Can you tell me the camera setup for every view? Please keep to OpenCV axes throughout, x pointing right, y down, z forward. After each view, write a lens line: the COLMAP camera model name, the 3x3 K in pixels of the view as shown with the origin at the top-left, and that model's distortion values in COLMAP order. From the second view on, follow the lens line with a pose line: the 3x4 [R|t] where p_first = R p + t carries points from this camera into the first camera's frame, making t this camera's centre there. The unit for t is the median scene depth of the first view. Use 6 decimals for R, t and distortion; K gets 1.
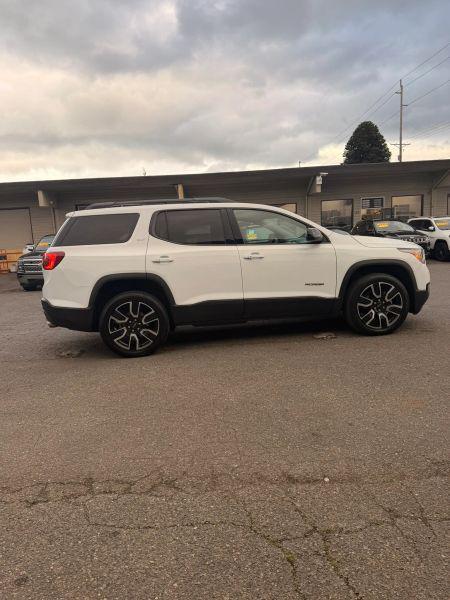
lens RADIAL K [[432.9, 0, 219.3], [0, 432.9, 297.5], [0, 0, 1]] dist [-0.000565, -0.004938]
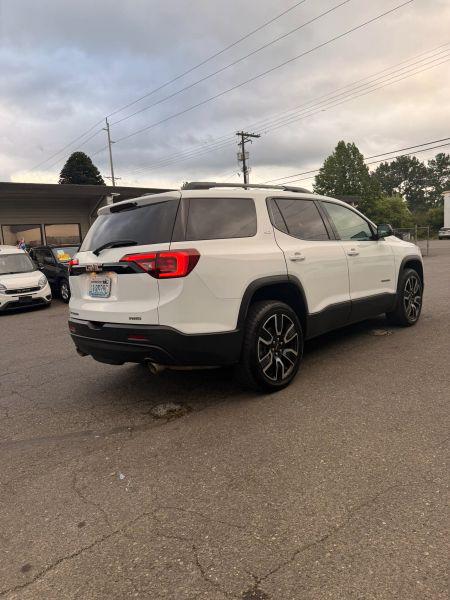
lens RADIAL K [[440.3, 0, 156.6], [0, 440.3, 299.5], [0, 0, 1]] dist [0.044009, -0.000630]
pose [[0.772214, -0.070222, 0.631470, -0.830149], [0.122820, 0.991626, -0.039922, -0.010308], [-0.623378, 0.108385, 0.774372, 0.532553]]
